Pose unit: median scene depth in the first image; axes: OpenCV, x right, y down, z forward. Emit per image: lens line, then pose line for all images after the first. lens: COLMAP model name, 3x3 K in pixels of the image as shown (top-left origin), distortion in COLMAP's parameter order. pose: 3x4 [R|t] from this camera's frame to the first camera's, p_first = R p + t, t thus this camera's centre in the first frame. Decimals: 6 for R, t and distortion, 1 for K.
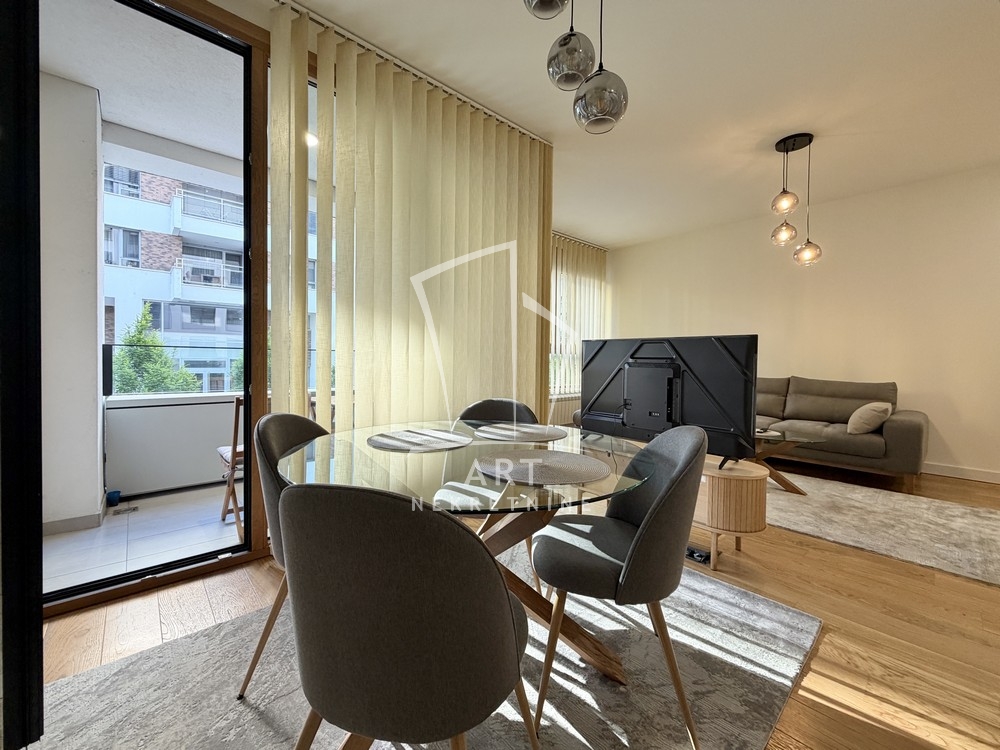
lens RADIAL K [[398.2, 0, 497.0], [0, 398.2, 377.0], [0, 0, 1]] dist [0.000231, 0.000116]
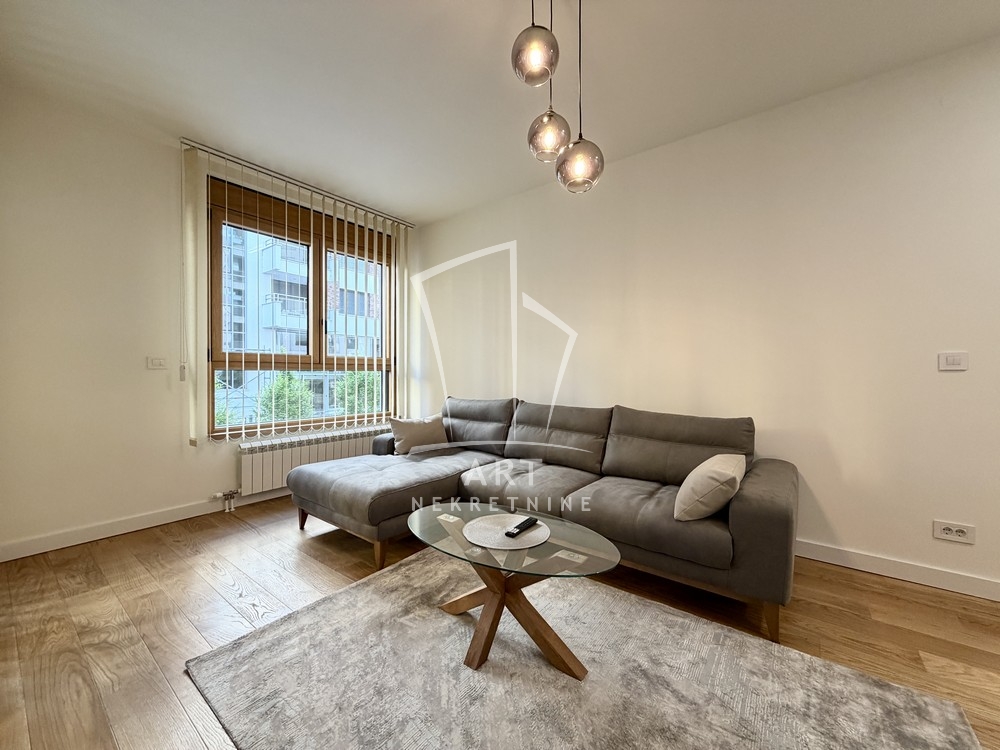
lens RADIAL K [[398.2, 0, 497.0], [0, 398.2, 377.0], [0, 0, 1]] dist [0.000231, 0.000116]
pose [[0.981391, 0.004217, 0.191975, 0.513314], [0.002040, 0.999473, -0.032382, -0.033530], [-0.192010, 0.032171, 0.980866, 0.483763]]
